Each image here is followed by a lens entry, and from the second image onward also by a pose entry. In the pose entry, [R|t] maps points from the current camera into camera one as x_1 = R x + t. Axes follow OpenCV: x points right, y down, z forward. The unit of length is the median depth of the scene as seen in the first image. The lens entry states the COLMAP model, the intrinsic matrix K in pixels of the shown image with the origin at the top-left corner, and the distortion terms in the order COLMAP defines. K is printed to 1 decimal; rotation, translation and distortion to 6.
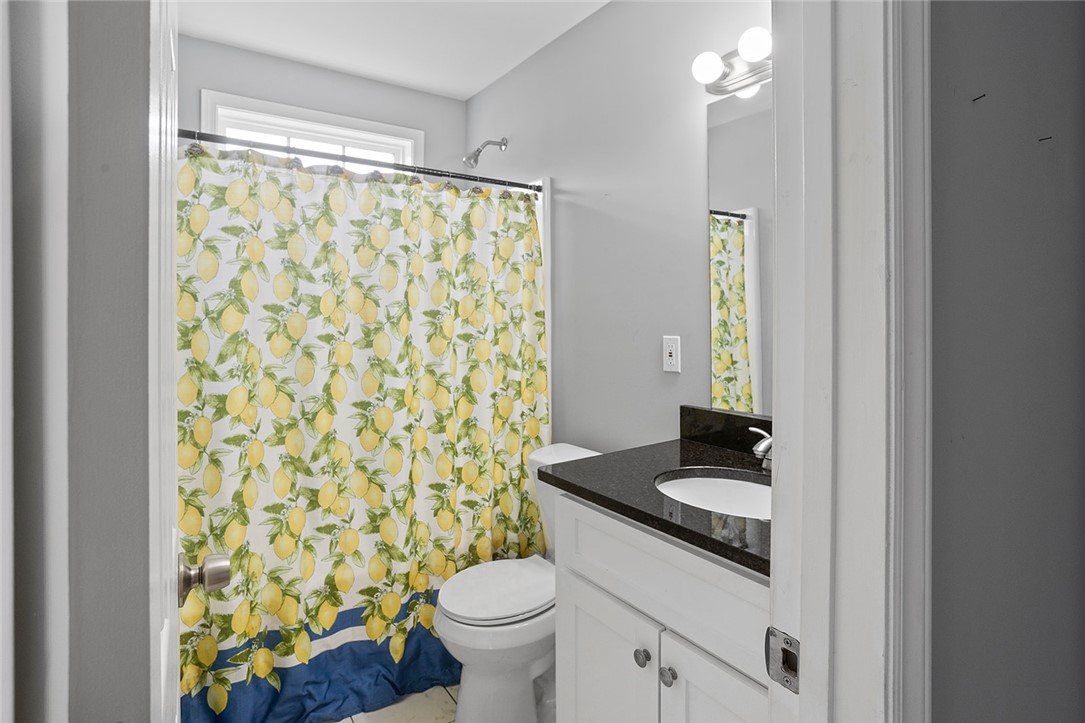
lens RADIAL K [[547.4, 0, 526.0], [0, 547.4, 317.9], [0, 0, 1]] dist [-0.002285, 0.002574]
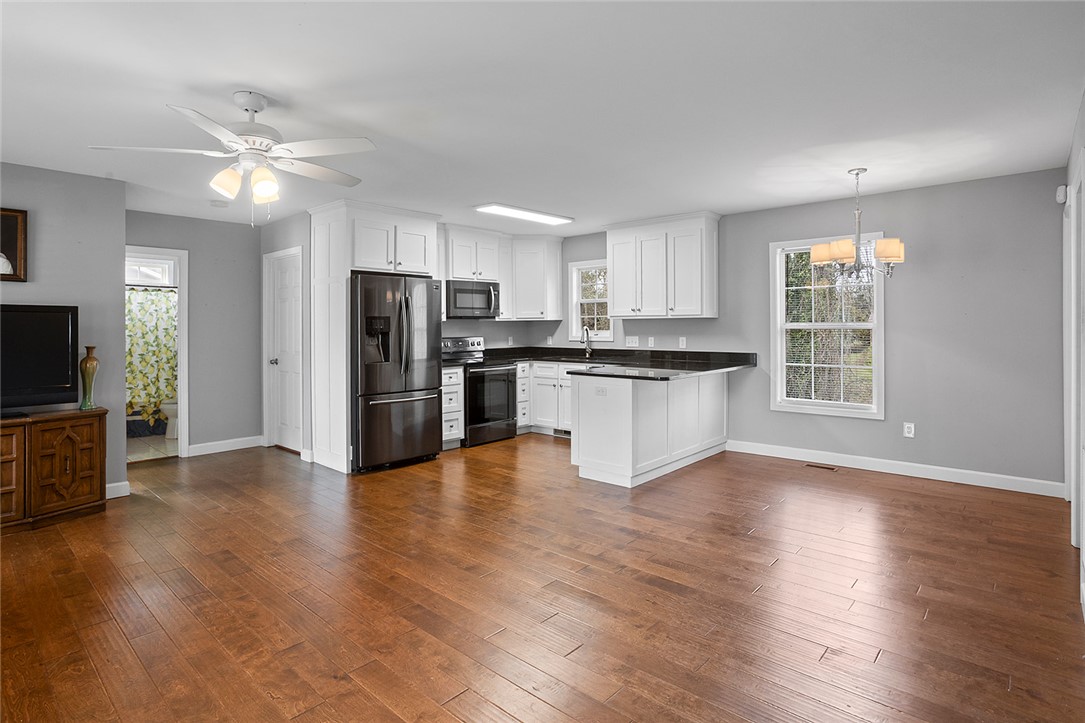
lens RADIAL K [[581.0, 0, 529.6], [0, 581.0, 325.6], [0, 0, 1]] dist [0.002844, 0.013633]
pose [[0.979674, -0.001939, 0.200585, 1.364982], [0.002707, 0.999990, -0.003557, -0.008658], [-0.200576, 0.004028, 0.979670, -3.112054]]
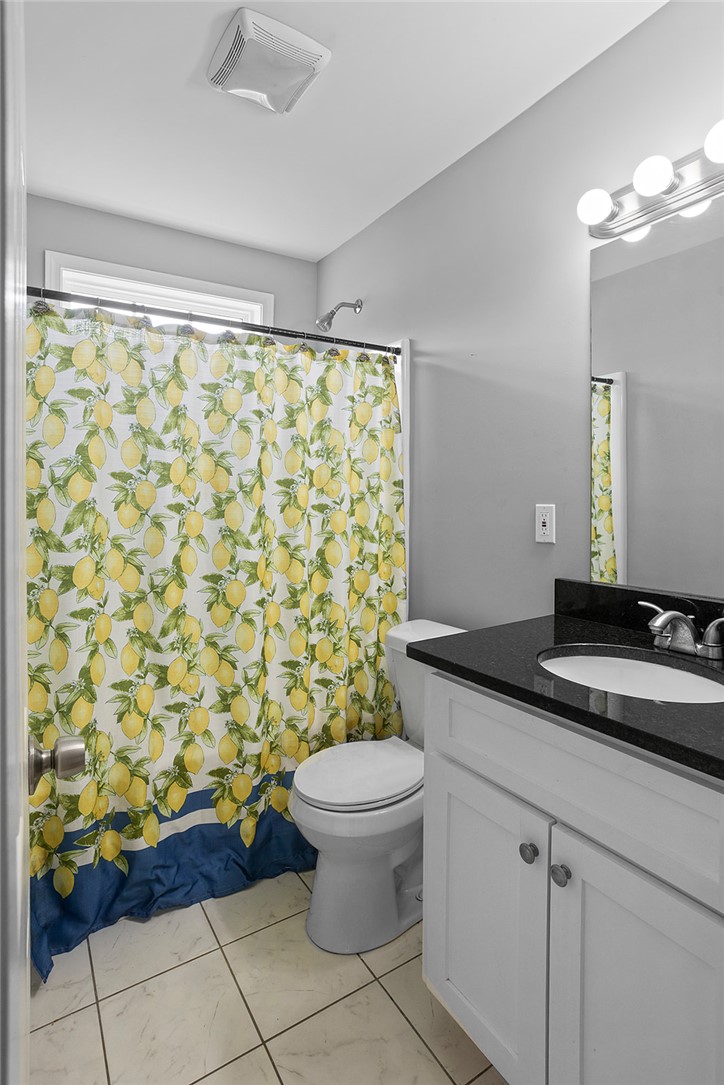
lens RADIAL K [[547.4, 0, 350.0], [0, 547.4, 499.7], [0, 0, 1]] dist [-0.002285, 0.002574]
pose [[0.999718, -0.000052, -0.023728, -0.037958], [0.000141, 0.999993, 0.003764, 0.018686], [0.023728, -0.003767, 0.999711, 0.051860]]
